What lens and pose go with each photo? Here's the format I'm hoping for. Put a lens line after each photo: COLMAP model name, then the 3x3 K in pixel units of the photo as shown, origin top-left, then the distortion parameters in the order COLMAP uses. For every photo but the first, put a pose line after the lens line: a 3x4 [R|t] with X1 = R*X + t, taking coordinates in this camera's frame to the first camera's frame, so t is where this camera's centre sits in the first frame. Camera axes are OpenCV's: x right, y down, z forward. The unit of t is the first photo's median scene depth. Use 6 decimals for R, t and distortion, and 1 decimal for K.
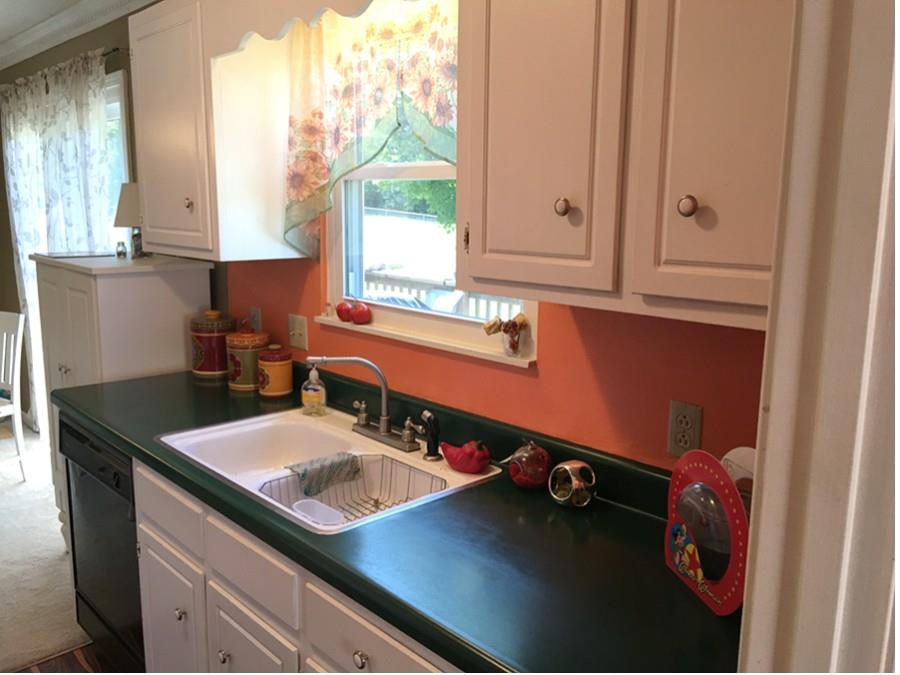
lens RADIAL K [[764.8, 0, 450.0], [0, 764.8, 337.5], [0, 0, 1]] dist [0.075008, -0.151989]
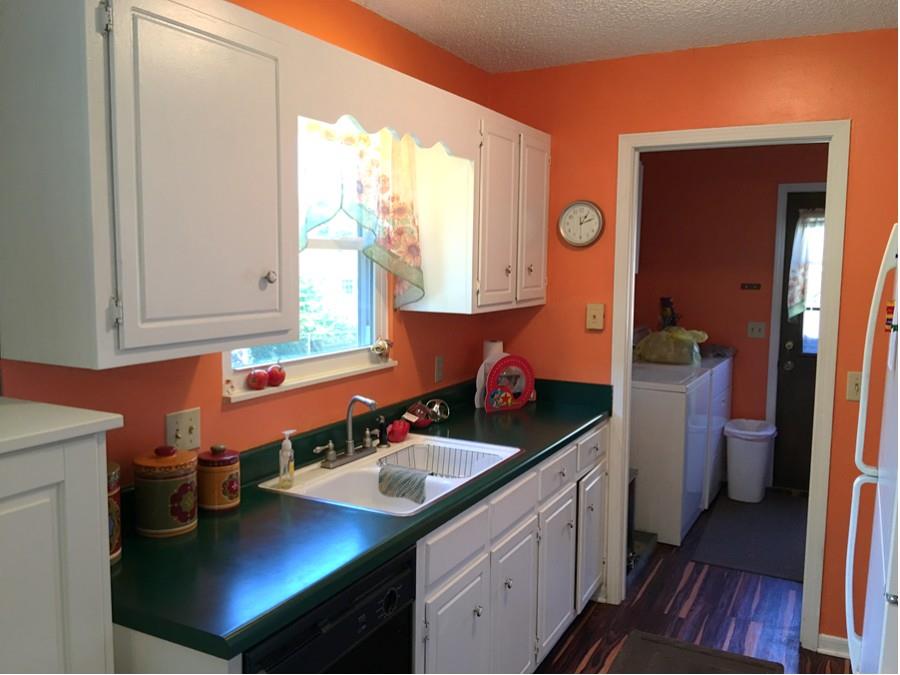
lens RADIAL K [[764.8, 0, 450.0], [0, 764.8, 337.5], [0, 0, 1]] dist [0.075008, -0.151989]
pose [[-0.342847, -0.110021, 0.932926, -1.220862], [0.146834, 0.974634, 0.168901, -0.233020], [-0.927845, 0.194892, -0.317995, 1.160175]]
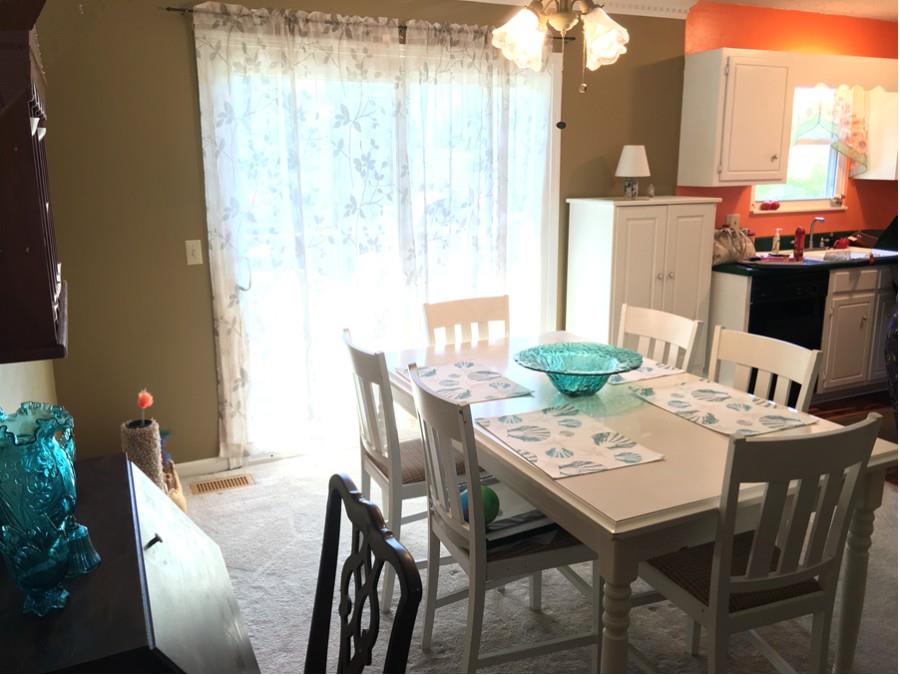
lens RADIAL K [[764.8, 0, 450.0], [0, 764.8, 337.5], [0, 0, 1]] dist [0.075008, -0.151989]
pose [[0.290042, -0.230241, 0.928905, -2.720681], [0.171995, 0.967365, 0.186070, -0.252675], [-0.941431, 0.105799, 0.320177, 1.279492]]
